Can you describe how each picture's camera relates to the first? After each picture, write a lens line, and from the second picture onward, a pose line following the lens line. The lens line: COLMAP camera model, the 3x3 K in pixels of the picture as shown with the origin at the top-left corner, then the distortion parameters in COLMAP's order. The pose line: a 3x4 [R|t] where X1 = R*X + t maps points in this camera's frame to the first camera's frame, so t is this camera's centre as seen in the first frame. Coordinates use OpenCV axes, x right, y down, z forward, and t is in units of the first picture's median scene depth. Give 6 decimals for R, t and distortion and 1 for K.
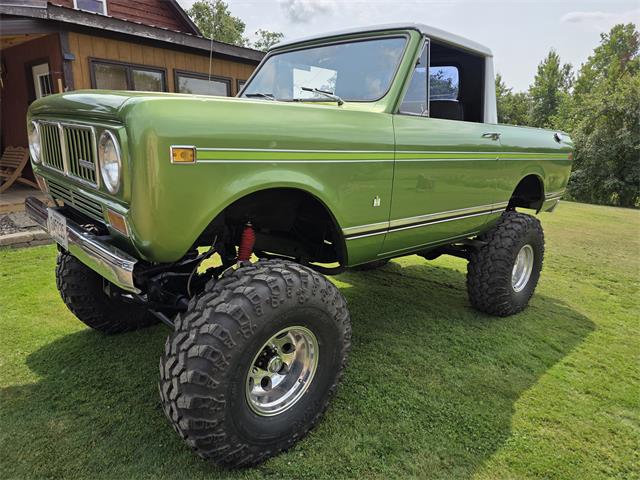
lens RADIAL K [[428.9, 0, 323.8], [0, 428.9, 240.5], [0, 0, 1]] dist [0.055470, -0.049576]
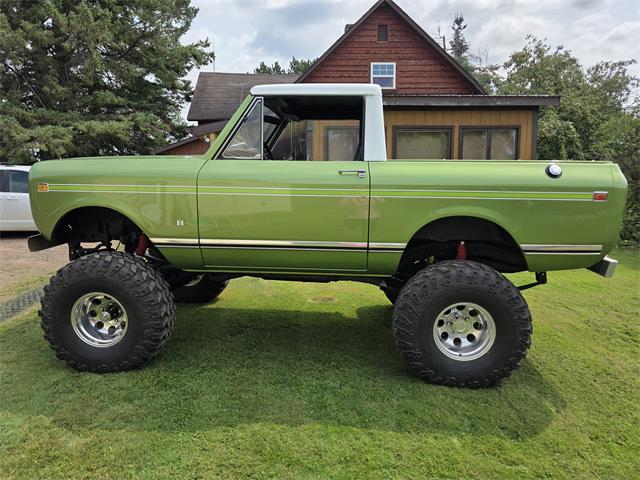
lens RADIAL K [[433.5, 0, 320.0], [0, 433.5, 240.0], [0, 0, 1]] dist [0.051121, -0.049798]
pose [[0.673846, 0.074721, -0.735084, 1.029086], [-0.155086, 0.987015, -0.041837, -0.033046], [0.722413, 0.142193, 0.676684, 0.276401]]
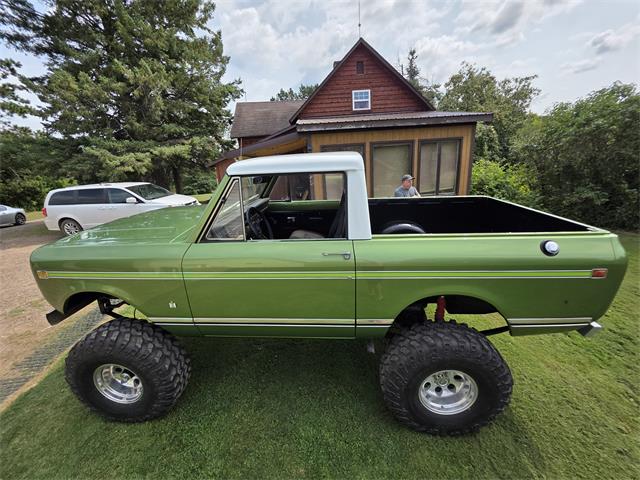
lens RADIAL K [[259.2, 0, 320.0], [0, 259.2, 240.0], [0, 0, 1]] dist [0.000625, 0.000228]
pose [[0.662167, 0.154260, -0.733307, 0.739487], [-0.105736, 0.988025, 0.112364, -0.319381], [0.741859, 0.003133, 0.670549, 0.557338]]
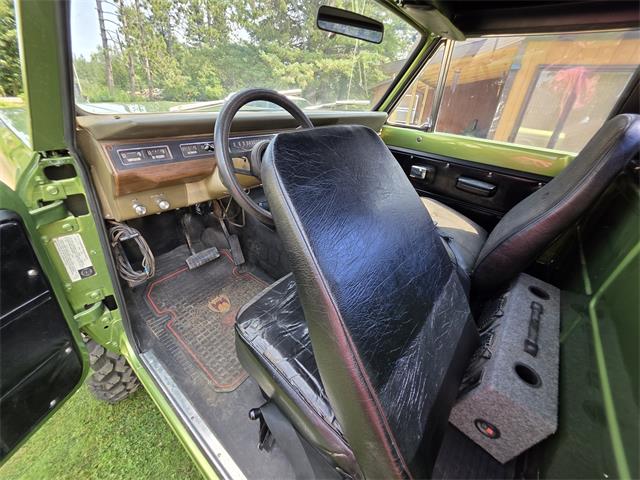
lens RADIAL K [[258.0, 0, 319.8], [0, 258.0, 236.8], [0, 0, 1]] dist [0.003443, 0.000229]
pose [[0.137084, 0.457562, -0.878547, 0.404849], [-0.307961, 0.862655, 0.401232, -0.299221], [0.941471, 0.215556, 0.259167, 0.855845]]
